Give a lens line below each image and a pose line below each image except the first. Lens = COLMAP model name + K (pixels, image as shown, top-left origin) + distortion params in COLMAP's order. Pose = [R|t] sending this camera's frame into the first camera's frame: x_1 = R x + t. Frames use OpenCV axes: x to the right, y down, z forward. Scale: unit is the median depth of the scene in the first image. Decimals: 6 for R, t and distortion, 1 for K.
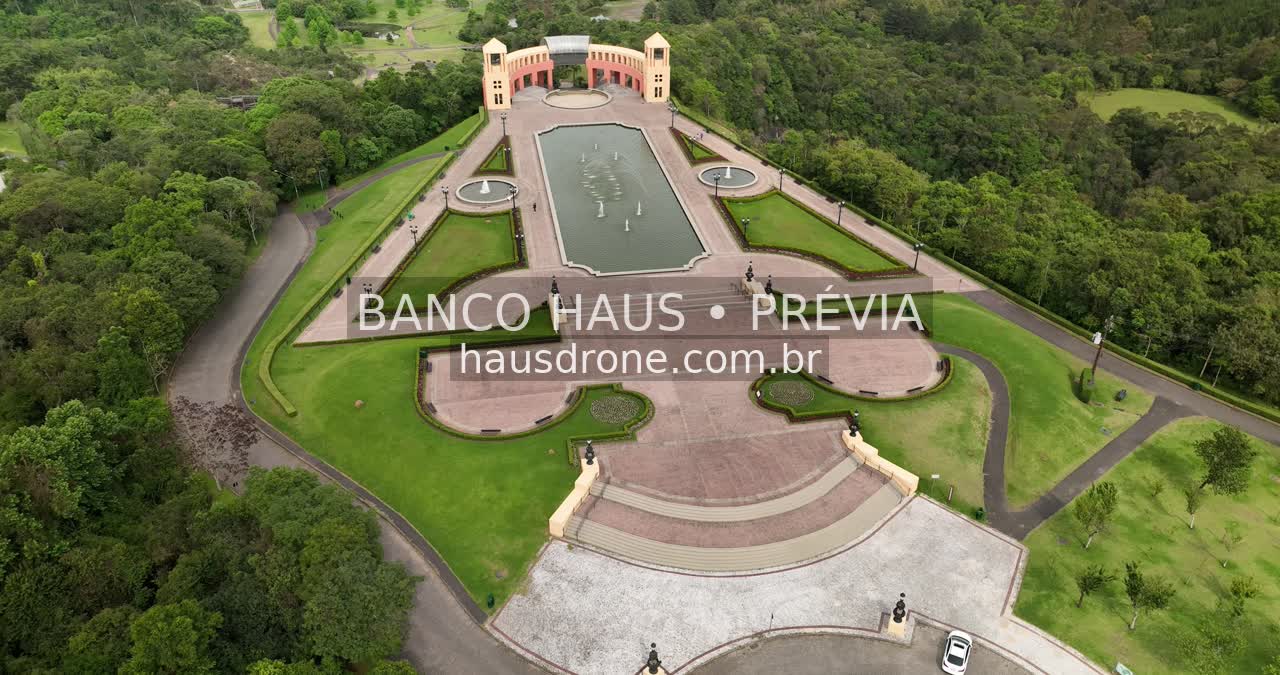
lens RADIAL K [[905.0, 0, 635.0], [0, 905.0, 342.0], [0, 0, 1]] dist [-0.000468, 0.022606]
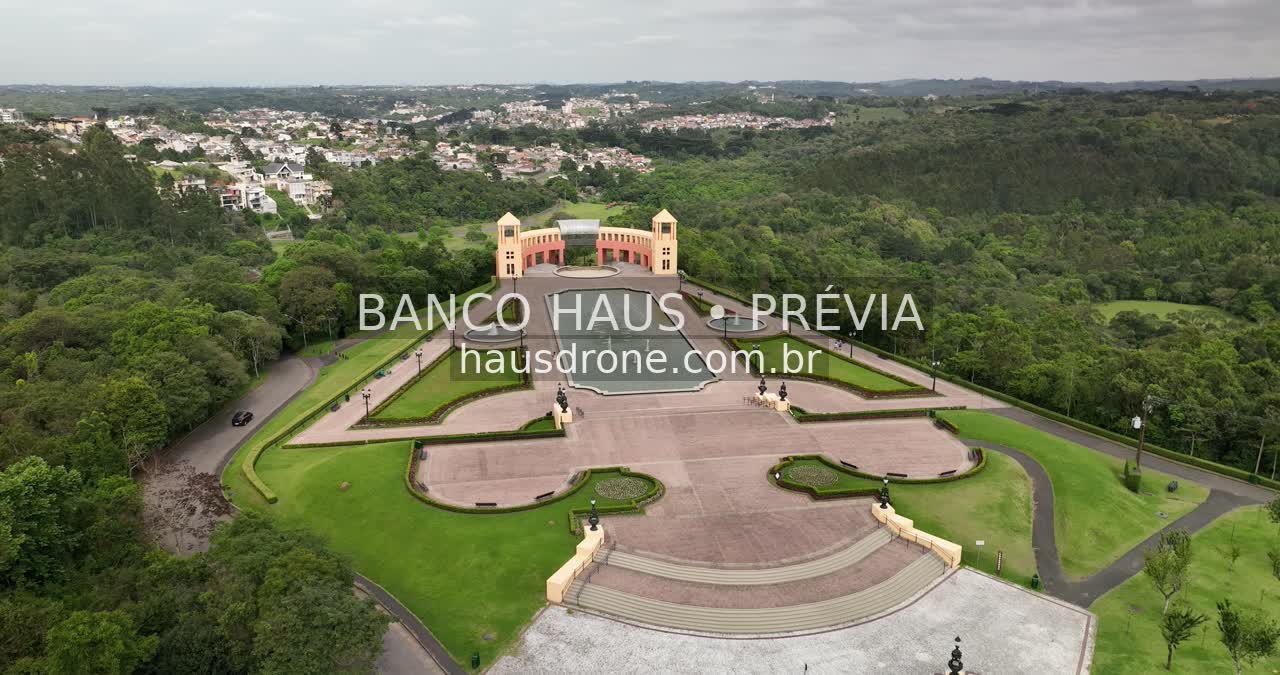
lens RADIAL K [[905.0, 0, 634.9], [0, 905.0, 338.3], [0, 0, 1]] dist [-0.000468, 0.022606]
pose [[0.999957, -0.000328, -0.009252, -0.000355], [-0.002237, 0.961197, -0.275853, 0.129885], [0.008983, 0.275862, 0.961155, 0.052820]]
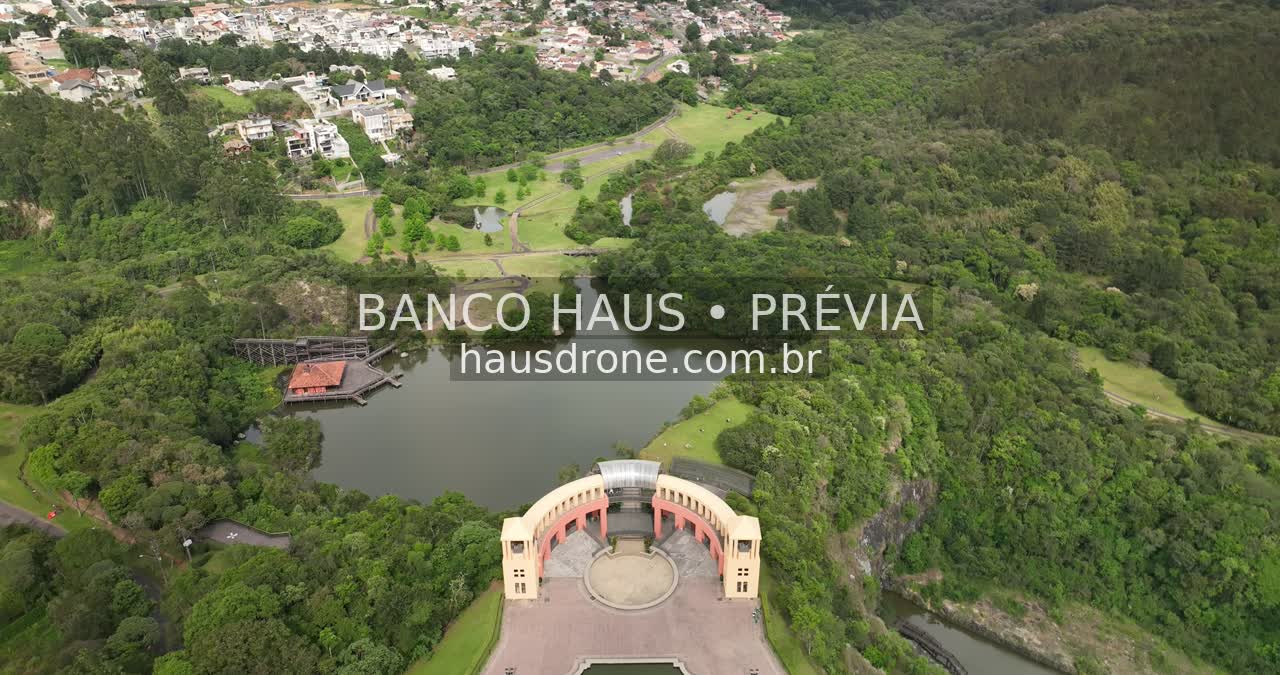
lens RADIAL K [[905.0, 0, 635.0], [0, 905.0, 341.2], [0, 0, 1]] dist [-0.000468, 0.022606]
pose [[0.987606, 0.067369, -0.141763, 0.044827], [-0.076471, 0.995279, -0.059769, -0.621444], [0.137067, 0.069869, 0.988095, 0.397208]]
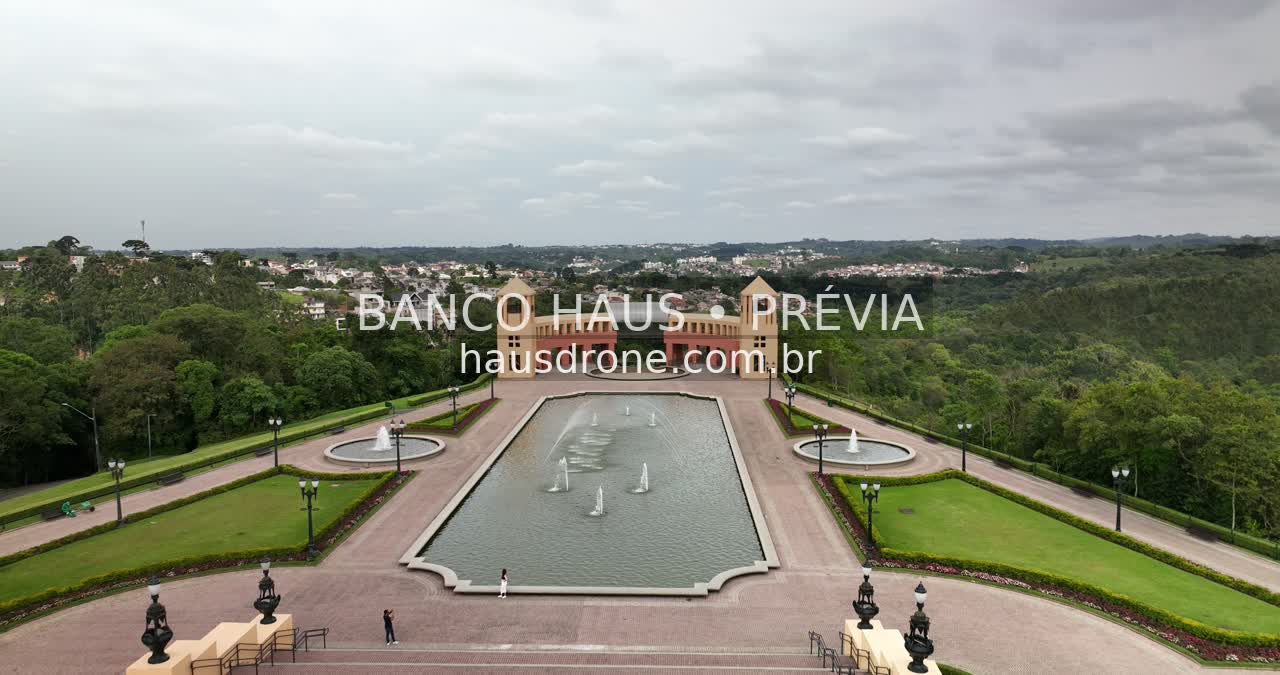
lens RADIAL K [[905.0, 0, 634.4], [0, 905.0, 330.1], [0, 0, 1]] dist [-0.000468, 0.022606]
pose [[0.979091, 0.011119, -0.203116, 0.101936], [-0.100413, 0.894793, -0.435044, -0.013000], [0.176910, 0.446344, 0.877200, 0.606665]]
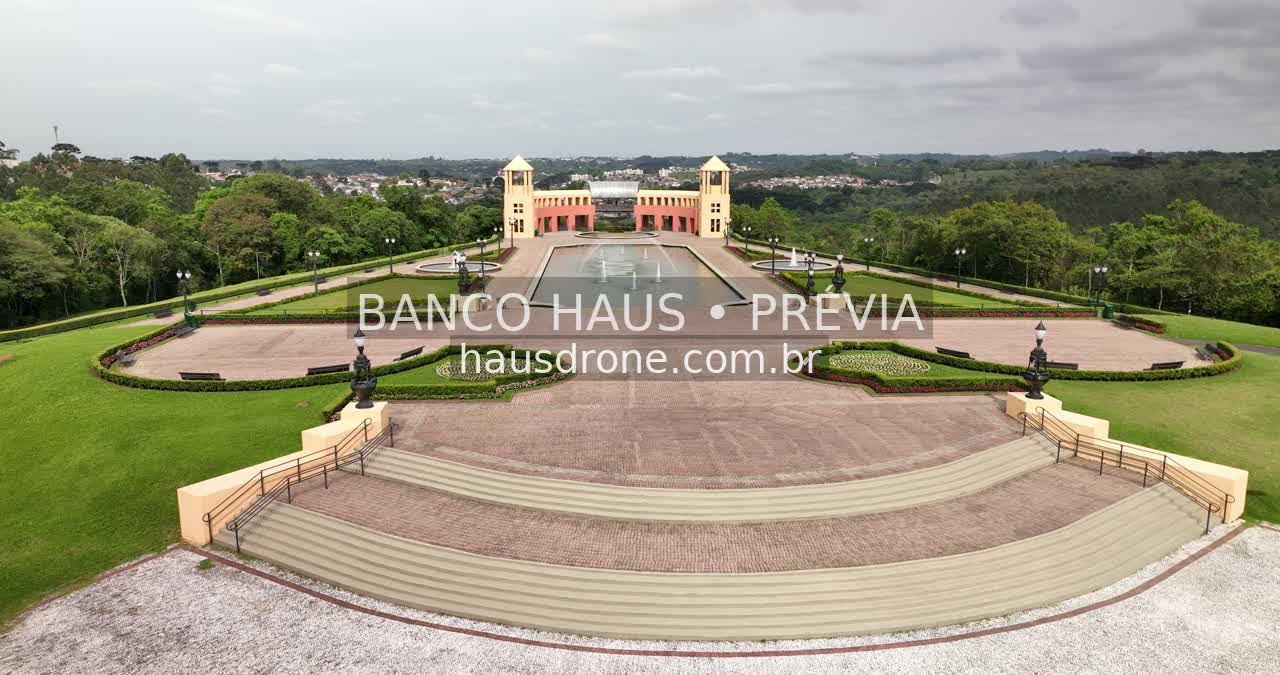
lens RADIAL K [[905.0, 0, 634.8], [0, 905.0, 335.2], [0, 0, 1]] dist [-0.000468, 0.022606]
pose [[0.992835, 0.018409, -0.118070, 0.076206], [-0.059195, 0.934081, -0.352121, 0.155666], [0.103805, 0.356587, 0.928478, 0.407885]]
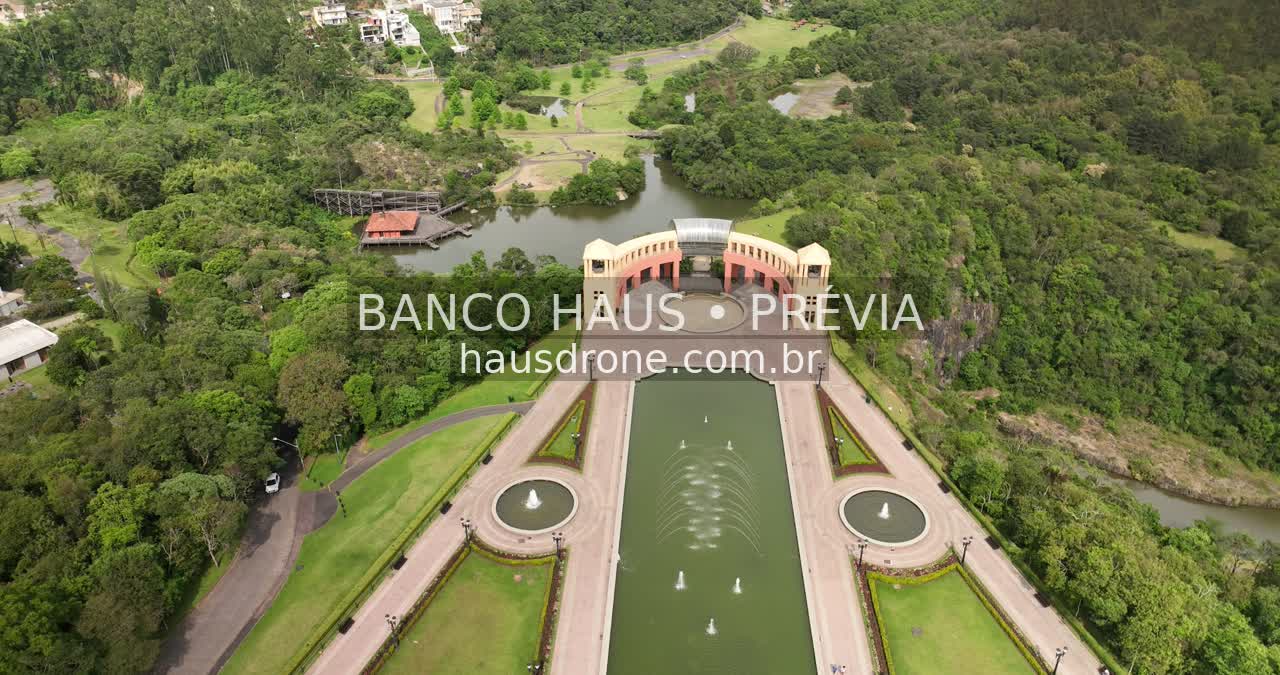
lens RADIAL K [[905.0, 0, 634.4], [0, 905.0, 340.5], [0, 0, 1]] dist [-0.000468, 0.022606]
pose [[0.975872, 0.104068, -0.191948, 0.043959], [-0.109223, 0.993881, -0.016444, -0.338208], [0.189062, 0.037012, 0.981267, 0.351902]]
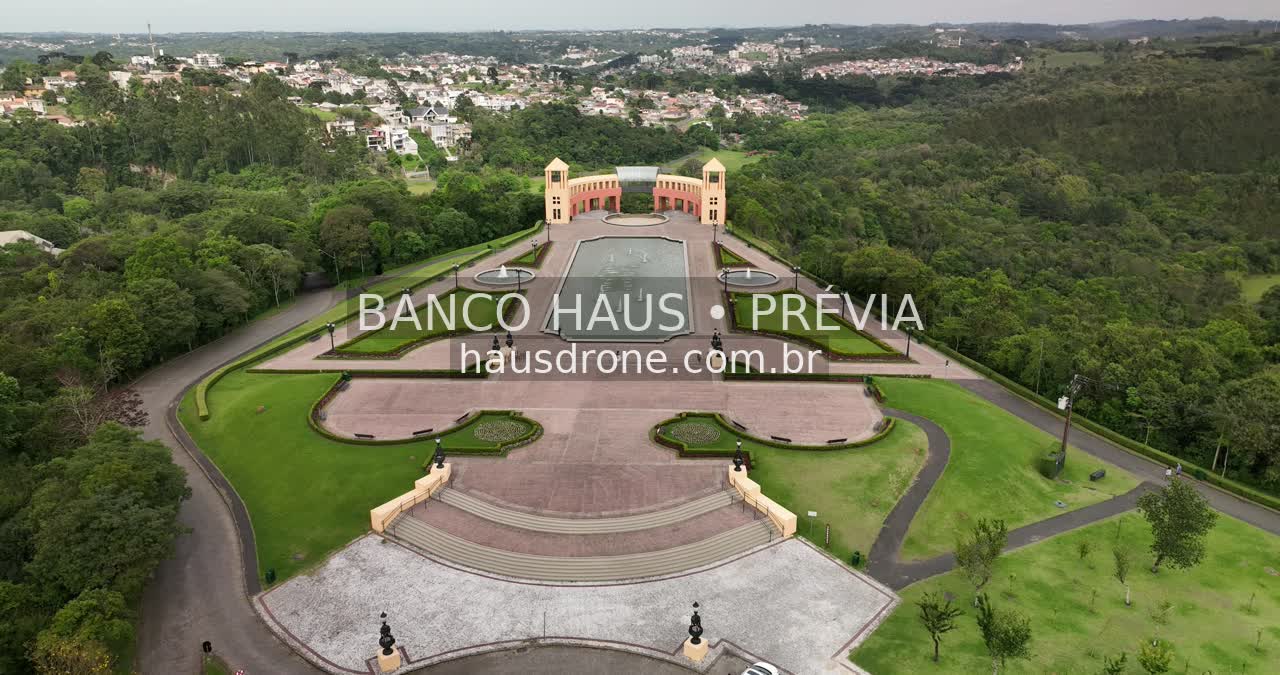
lens RADIAL K [[905.0, 0, 634.1], [0, 905.0, 339.2], [0, 0, 1]] dist [-0.000468, 0.022606]
pose [[0.980041, 0.057871, -0.190187, 0.205596], [-0.098392, 0.972500, -0.211100, 0.119081], [0.172740, 0.225600, 0.958783, 0.072057]]
